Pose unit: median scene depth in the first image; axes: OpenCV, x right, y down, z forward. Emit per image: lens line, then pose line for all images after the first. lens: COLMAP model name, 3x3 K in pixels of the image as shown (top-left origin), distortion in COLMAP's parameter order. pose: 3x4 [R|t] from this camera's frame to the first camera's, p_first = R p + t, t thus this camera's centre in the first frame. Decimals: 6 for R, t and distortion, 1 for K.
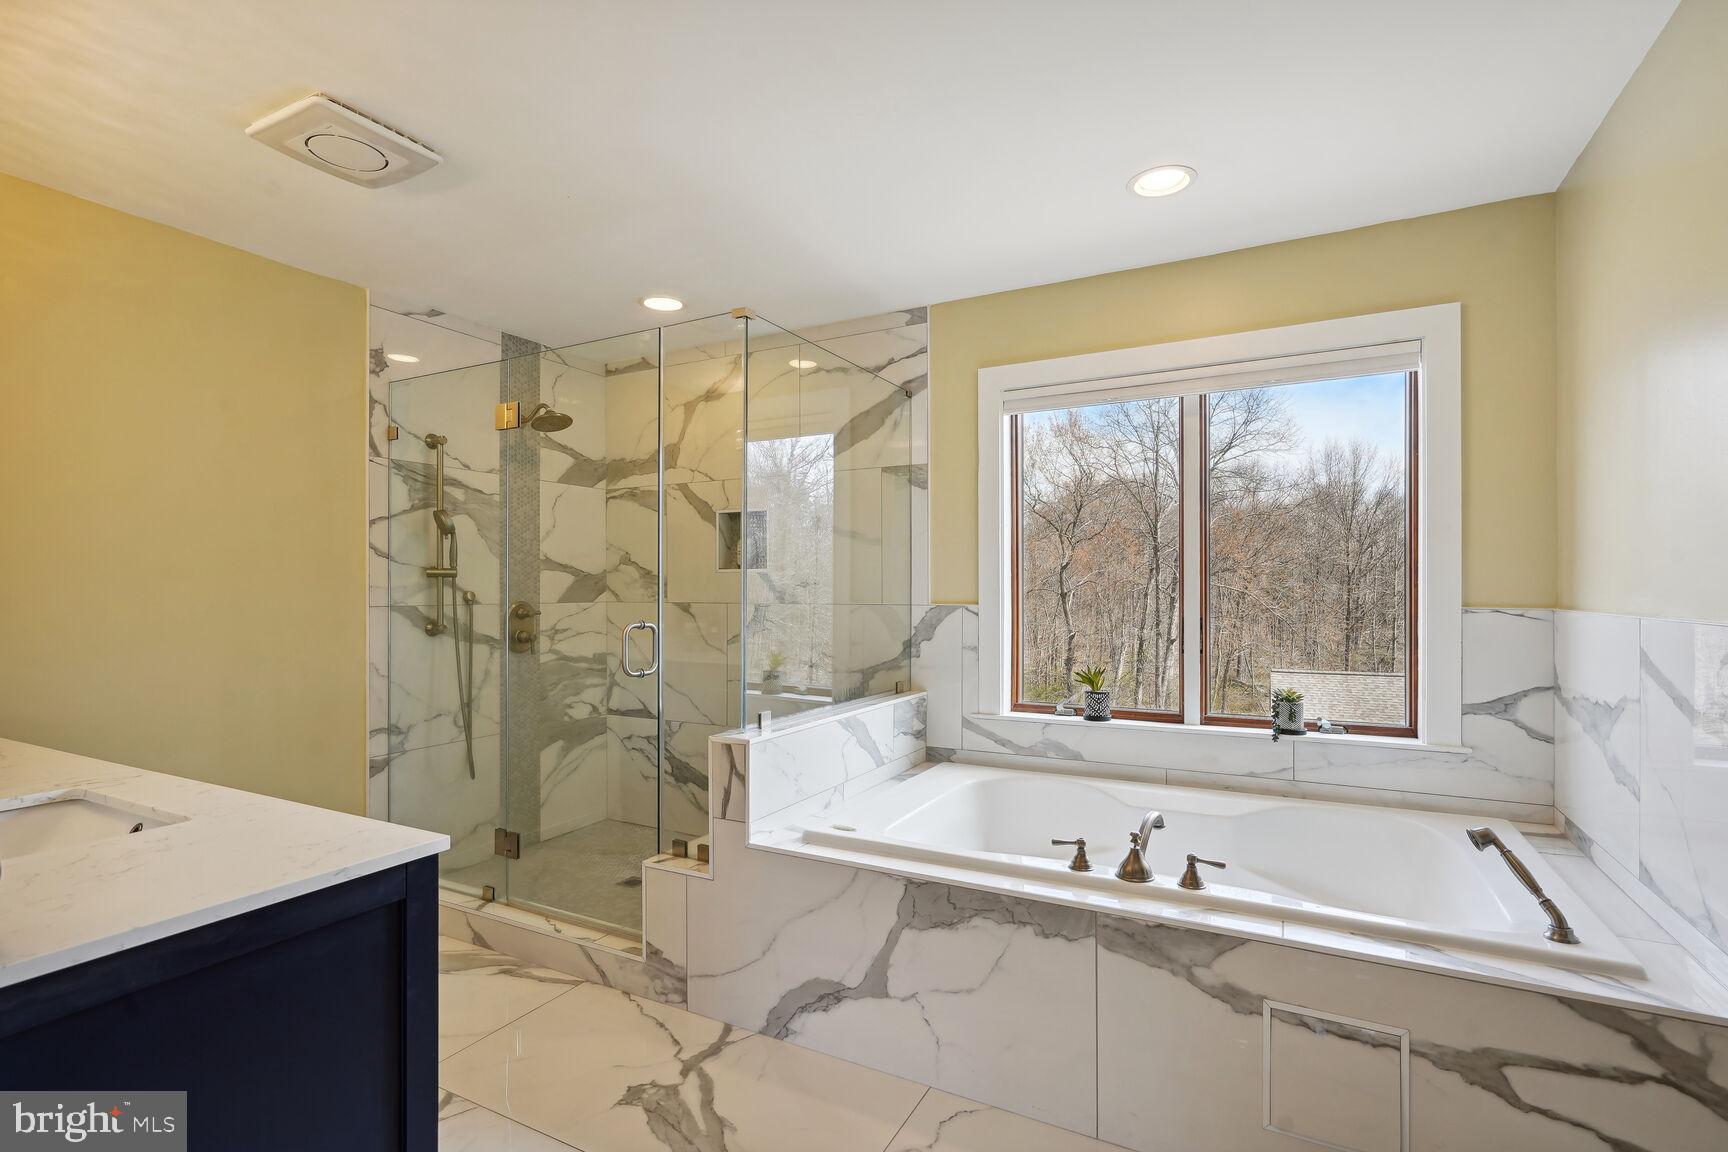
lens RADIAL K [[799.4, 0, 868.1], [0, 799.4, 584.1], [0, 0, 1]] dist [0.000109, -0.000907]
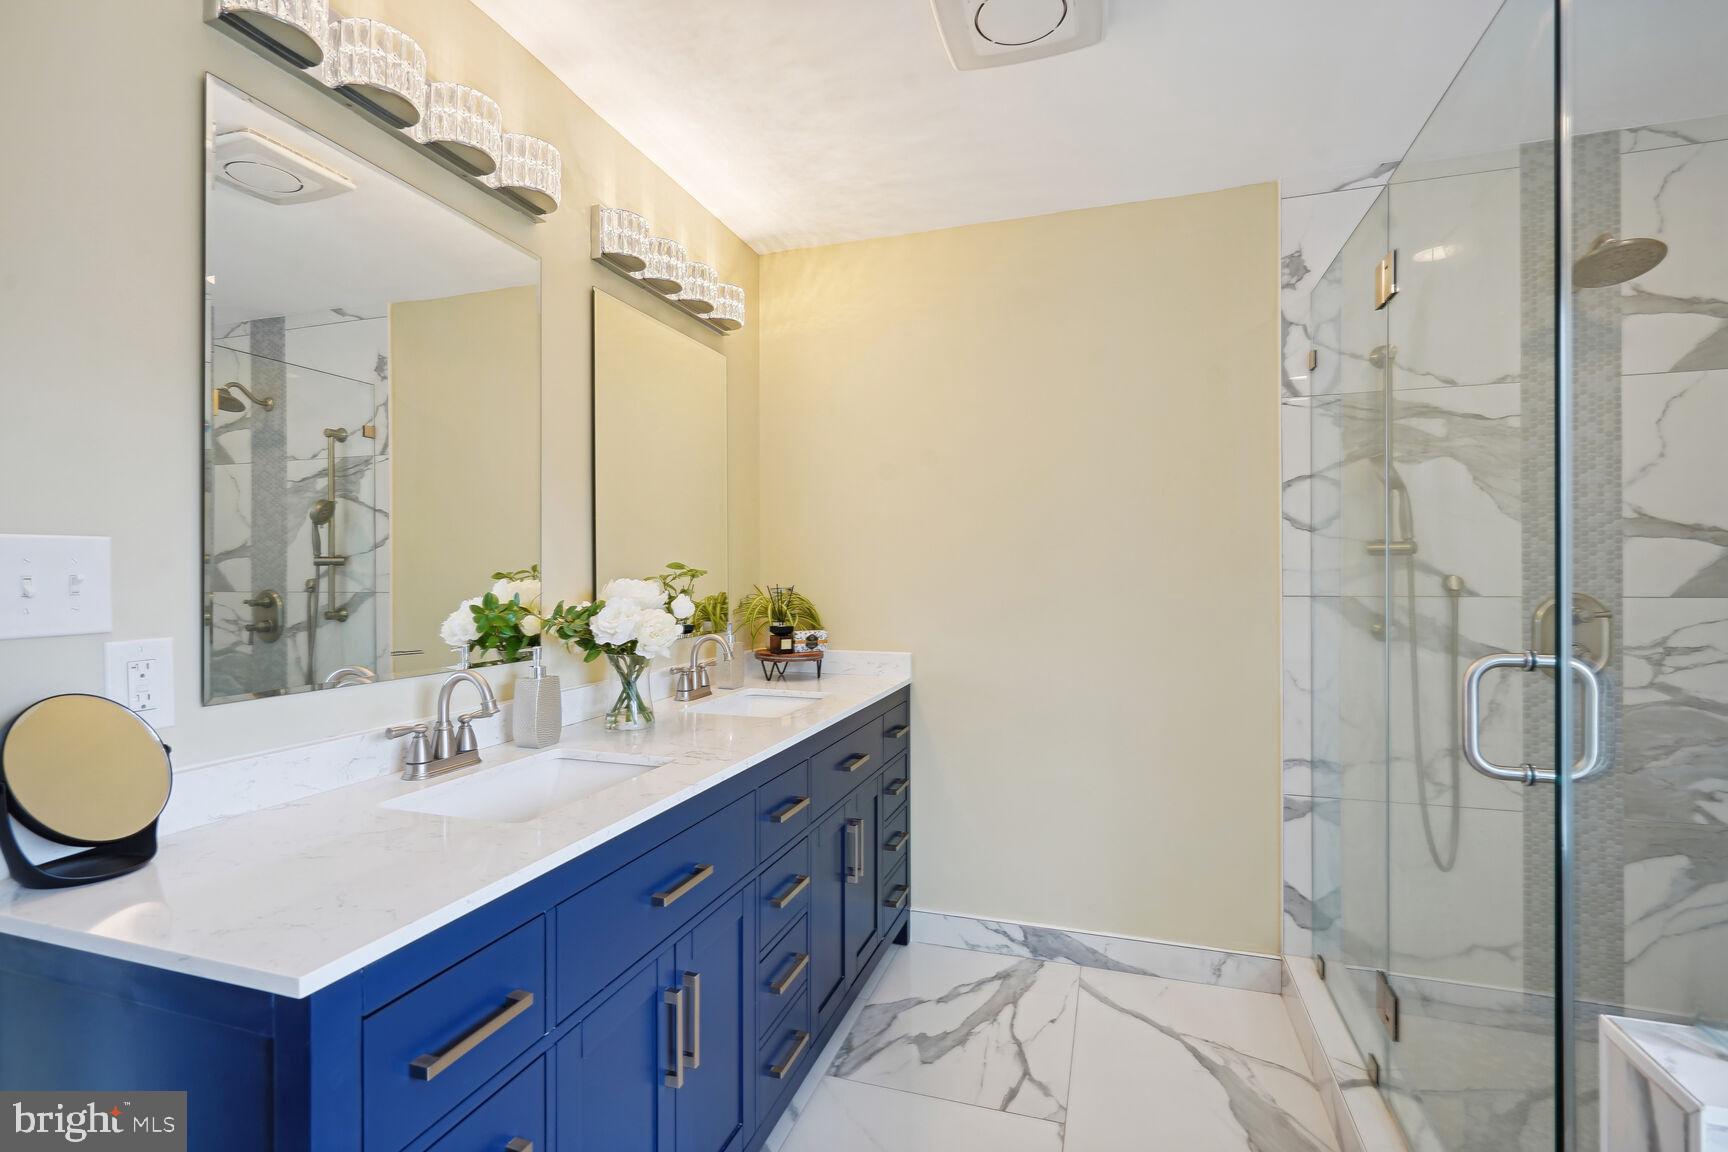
lens RADIAL K [[799.4, 0, 860.9], [0, 799.4, 572.0], [0, 0, 1]] dist [0.000109, -0.000907]
pose [[0.165469, -0.000718, -0.986215, 0.056564], [0.010485, 0.999944, 0.001031, 0.000398], [0.986159, -0.010511, 0.165467, 0.447414]]
